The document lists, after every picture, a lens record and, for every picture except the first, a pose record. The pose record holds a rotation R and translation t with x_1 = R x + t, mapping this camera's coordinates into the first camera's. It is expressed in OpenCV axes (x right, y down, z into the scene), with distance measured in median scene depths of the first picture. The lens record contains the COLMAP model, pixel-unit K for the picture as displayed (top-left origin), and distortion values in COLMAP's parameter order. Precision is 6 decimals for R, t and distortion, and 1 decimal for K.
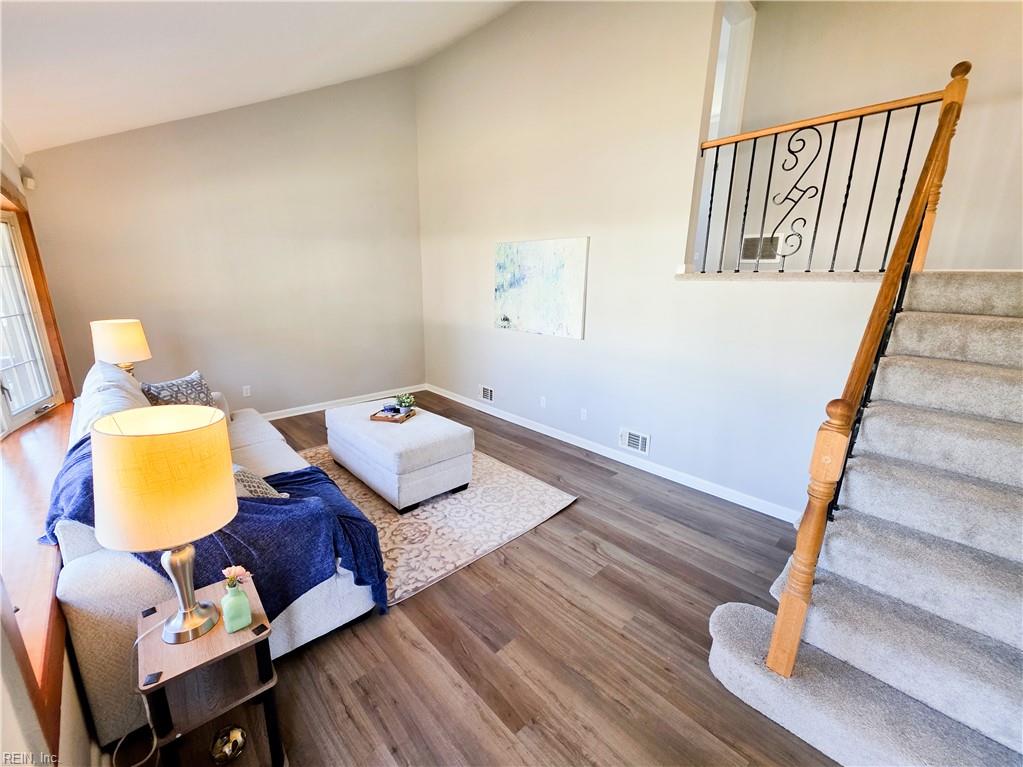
lens RADIAL K [[417.1, 0, 511.5], [0, 417.1, 383.5], [0, 0, 1]] dist [-0.000031, -0.000009]
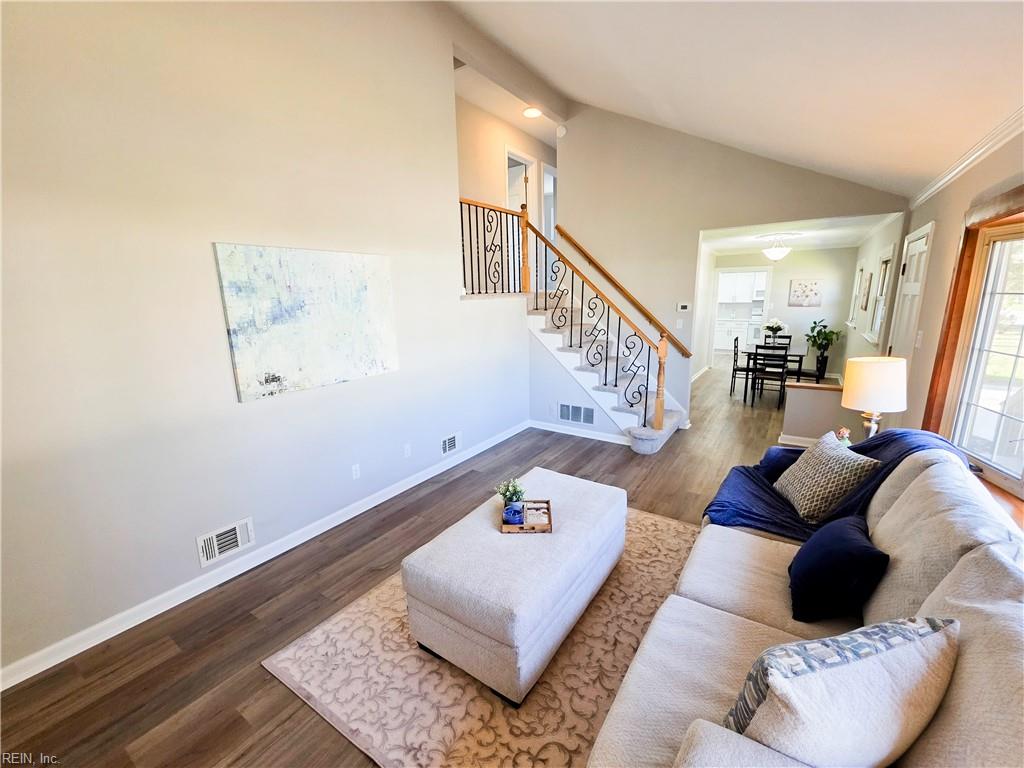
lens RADIAL K [[417.5, 0, 512.0], [0, 417.5, 384.0], [0, 0, 1]] dist [-0.000031, -0.000009]
pose [[-0.206505, -0.219263, 0.953561, -0.767253], [0.253752, 0.929222, 0.268620, -0.268008], [-0.944968, 0.297440, -0.136251, 0.947584]]
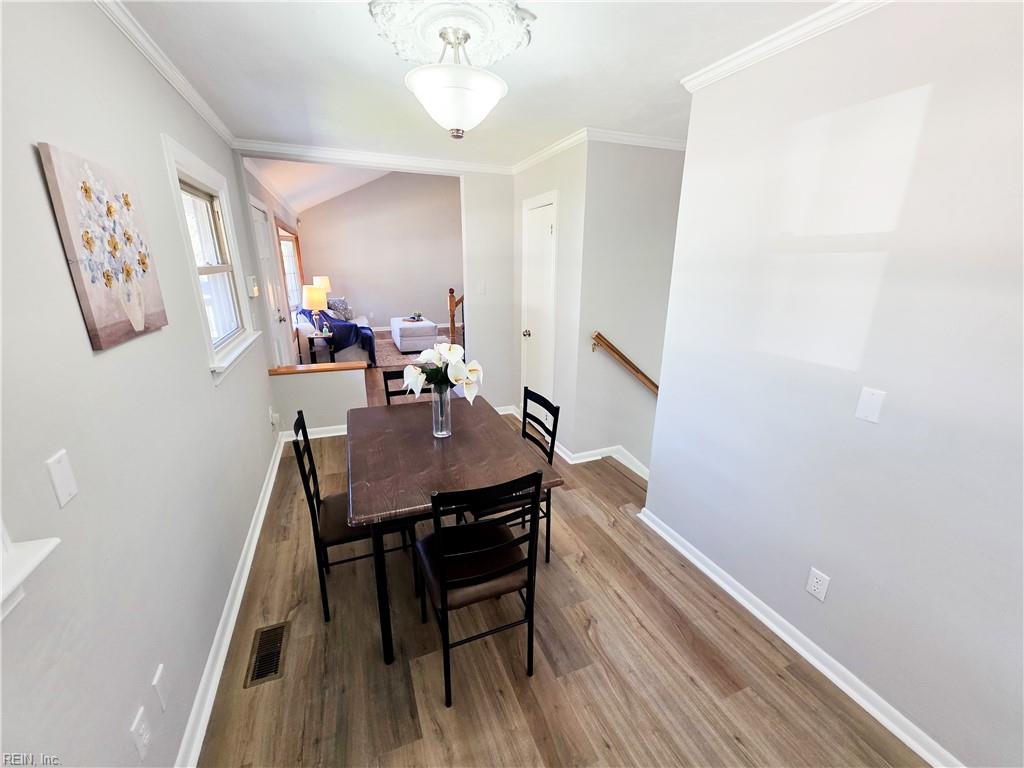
lens RADIAL K [[417.5, 0, 512.0], [0, 417.5, 384.0], [0, 0, 1]] dist [-0.000031, -0.000009]
pose [[0.926003, 0.093714, -0.365700, 0.053099], [-0.076239, 0.995162, 0.061973, 0.011877], [0.369739, -0.029506, 0.928667, -0.045330]]
